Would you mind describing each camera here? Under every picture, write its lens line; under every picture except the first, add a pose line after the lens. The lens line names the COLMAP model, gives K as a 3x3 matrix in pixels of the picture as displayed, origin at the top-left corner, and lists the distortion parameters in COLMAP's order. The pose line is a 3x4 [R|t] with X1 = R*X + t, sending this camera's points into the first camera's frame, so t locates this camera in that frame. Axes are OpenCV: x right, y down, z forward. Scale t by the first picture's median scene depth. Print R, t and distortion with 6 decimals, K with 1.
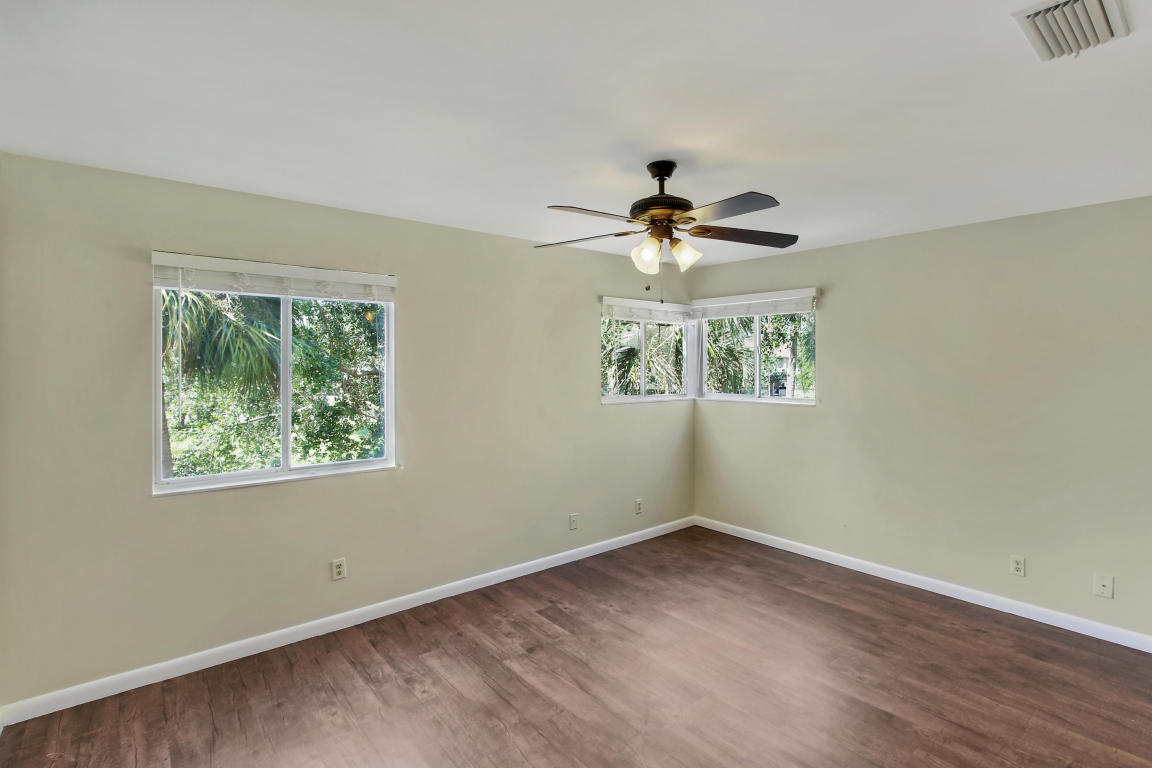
lens RADIAL K [[540.3, 0, 585.7], [0, 540.3, 356.3], [0, 0, 1]] dist [-0.005163, 0.000041]
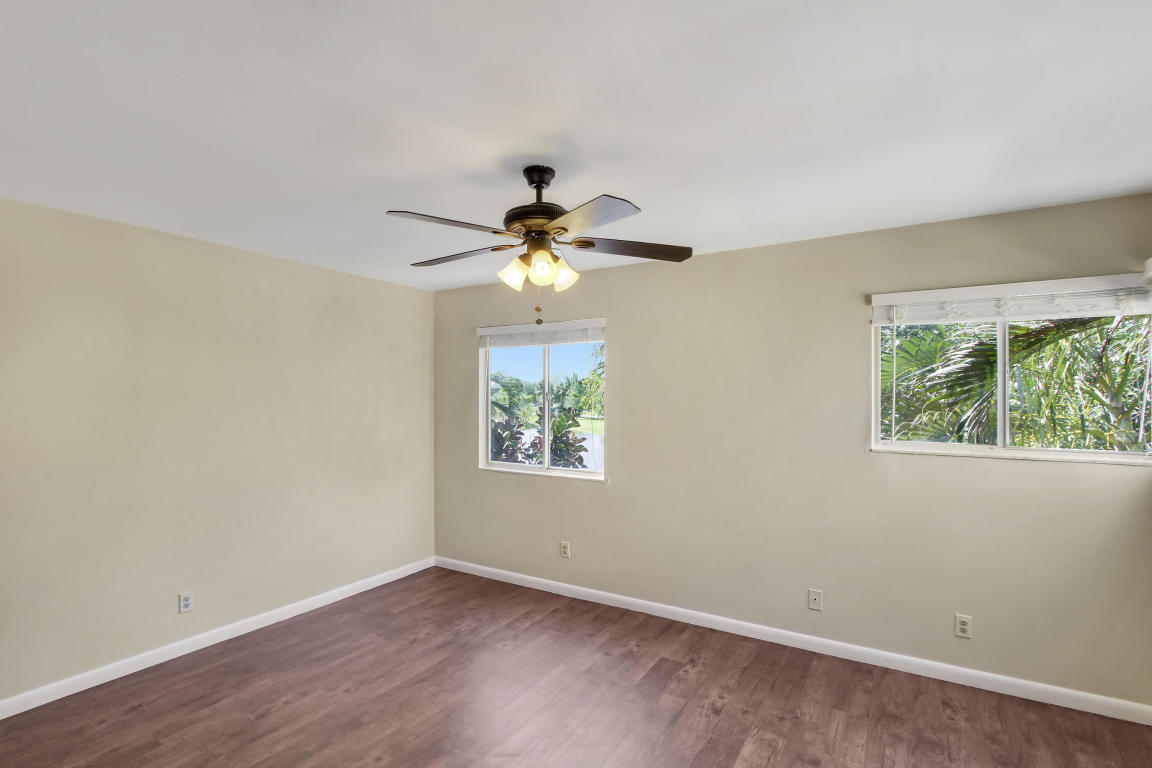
lens RADIAL K [[540.3, 0, 577.6], [0, 540.3, 392.5], [0, 0, 1]] dist [-0.005163, 0.000041]
pose [[0.339050, -0.005007, -0.940755, 0.726880], [0.009002, 0.999957, -0.002078, 0.015713], [0.940725, -0.007764, 0.339081, 0.541927]]
